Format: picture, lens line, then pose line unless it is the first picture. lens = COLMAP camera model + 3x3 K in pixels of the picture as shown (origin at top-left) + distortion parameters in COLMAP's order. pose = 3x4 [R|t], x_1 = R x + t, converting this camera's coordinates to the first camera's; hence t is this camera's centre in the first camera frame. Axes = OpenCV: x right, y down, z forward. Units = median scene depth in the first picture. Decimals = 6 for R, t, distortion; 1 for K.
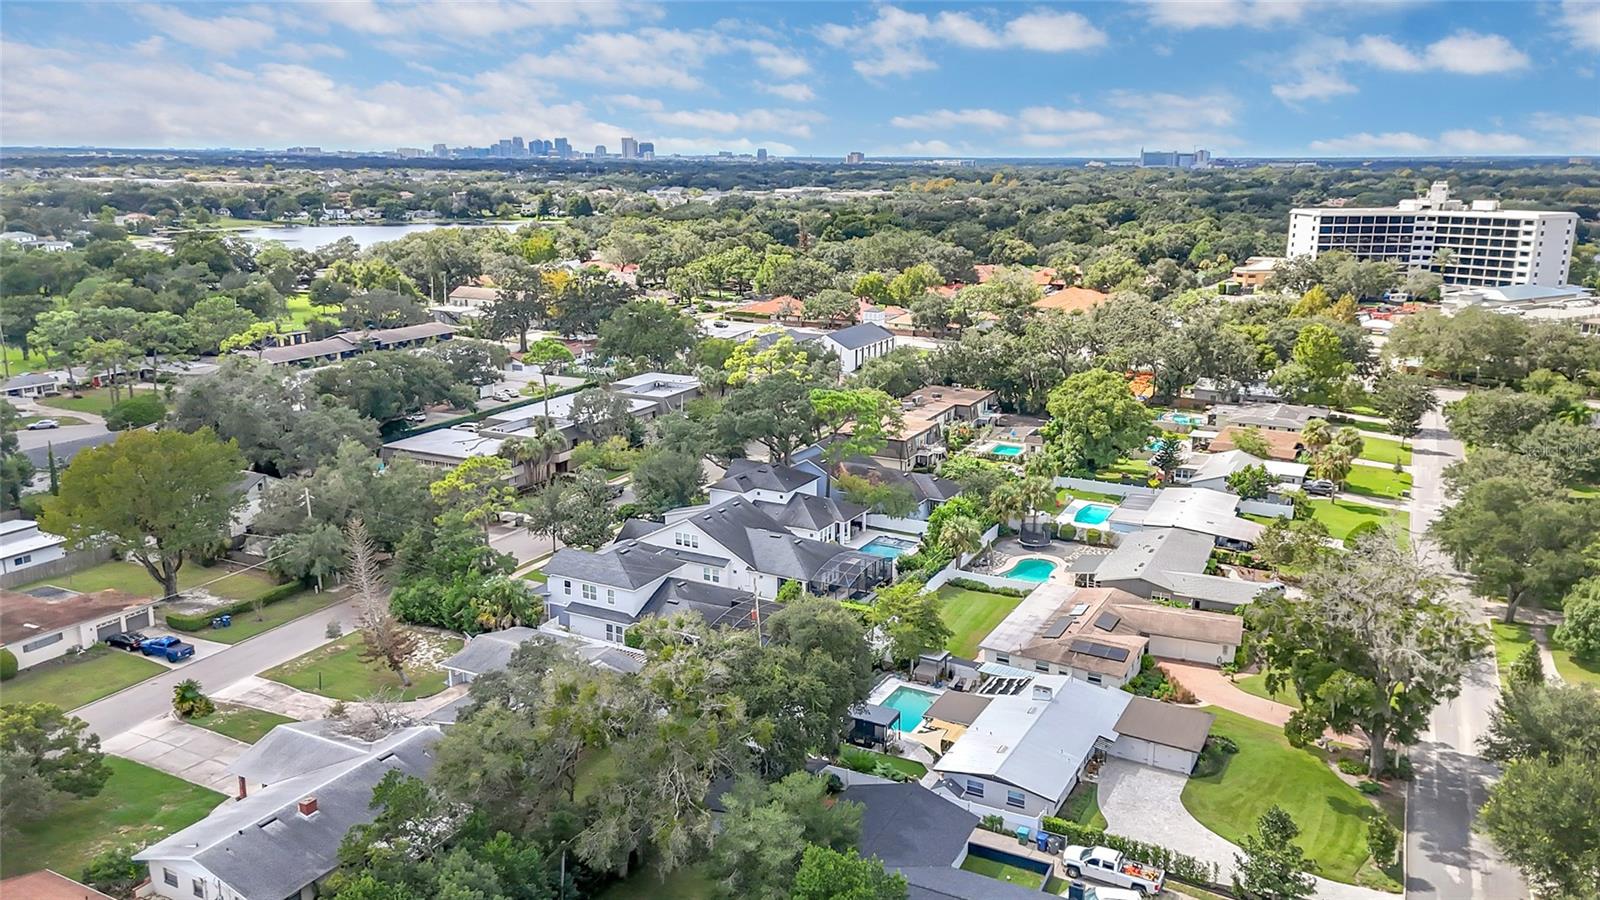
lens RADIAL K [[1238.7, 0, 799.9], [0, 1238.7, 449.6], [0, 0, 1]] dist [0.050897, 0.018659]
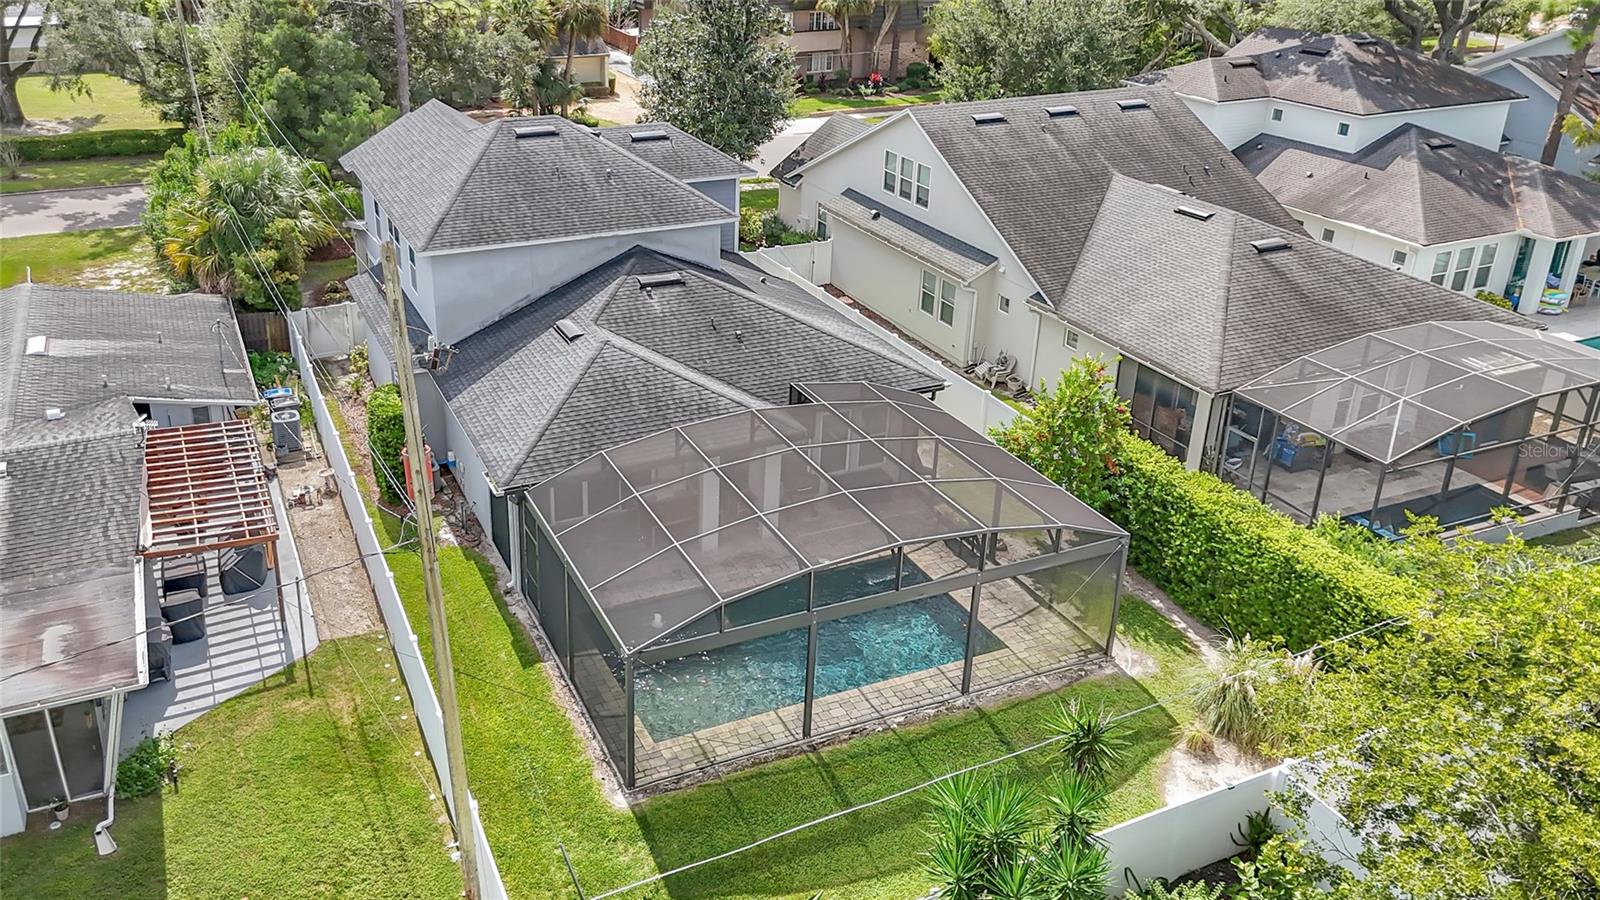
lens RADIAL K [[1238.7, 0, 797.2], [0, 1238.7, 447.2], [0, 0, 1]] dist [0.050897, 0.018659]
pose [[0.817616, 0.252931, -0.517233, 0.059689], [-0.147502, 0.960378, 0.236469, 0.062829], [0.556549, -0.117048, 0.822528, 0.659500]]
